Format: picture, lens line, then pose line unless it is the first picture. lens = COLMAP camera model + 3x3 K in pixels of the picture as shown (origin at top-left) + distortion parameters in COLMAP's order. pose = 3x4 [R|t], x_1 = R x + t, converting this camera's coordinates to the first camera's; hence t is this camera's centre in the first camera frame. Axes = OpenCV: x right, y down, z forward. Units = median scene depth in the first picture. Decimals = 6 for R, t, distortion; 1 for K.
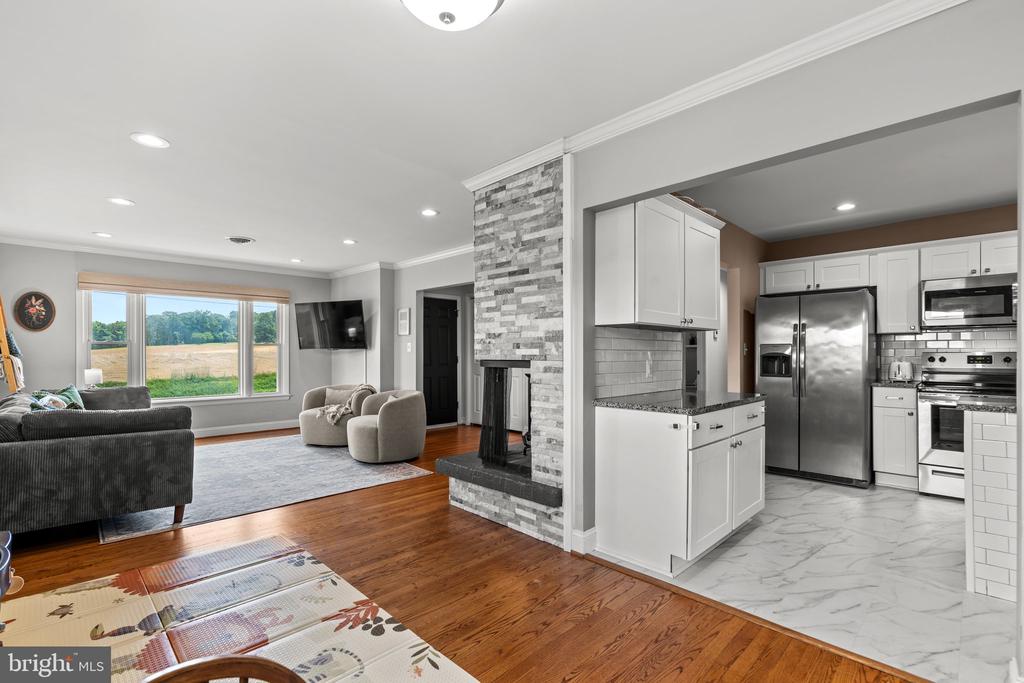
lens RADIAL K [[464.8, 0, 504.8], [0, 464.8, 355.1], [0, 0, 1]] dist [-0.009837, 0.002854]
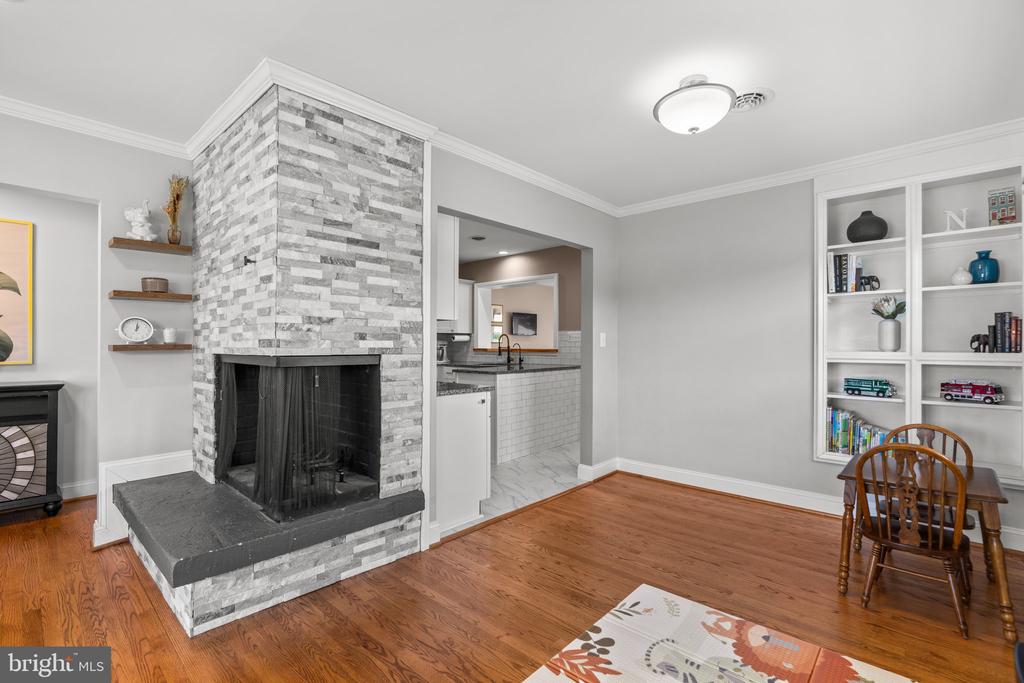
lens RADIAL K [[464.8, 0, 511.0], [0, 464.8, 344.5], [0, 0, 1]] dist [-0.009837, 0.002854]
pose [[-0.047868, 0.001136, 0.998853, -0.781122], [0.000880, 0.999999, -0.001095, -0.005319], [-0.998853, 0.000826, -0.047869, 0.802454]]
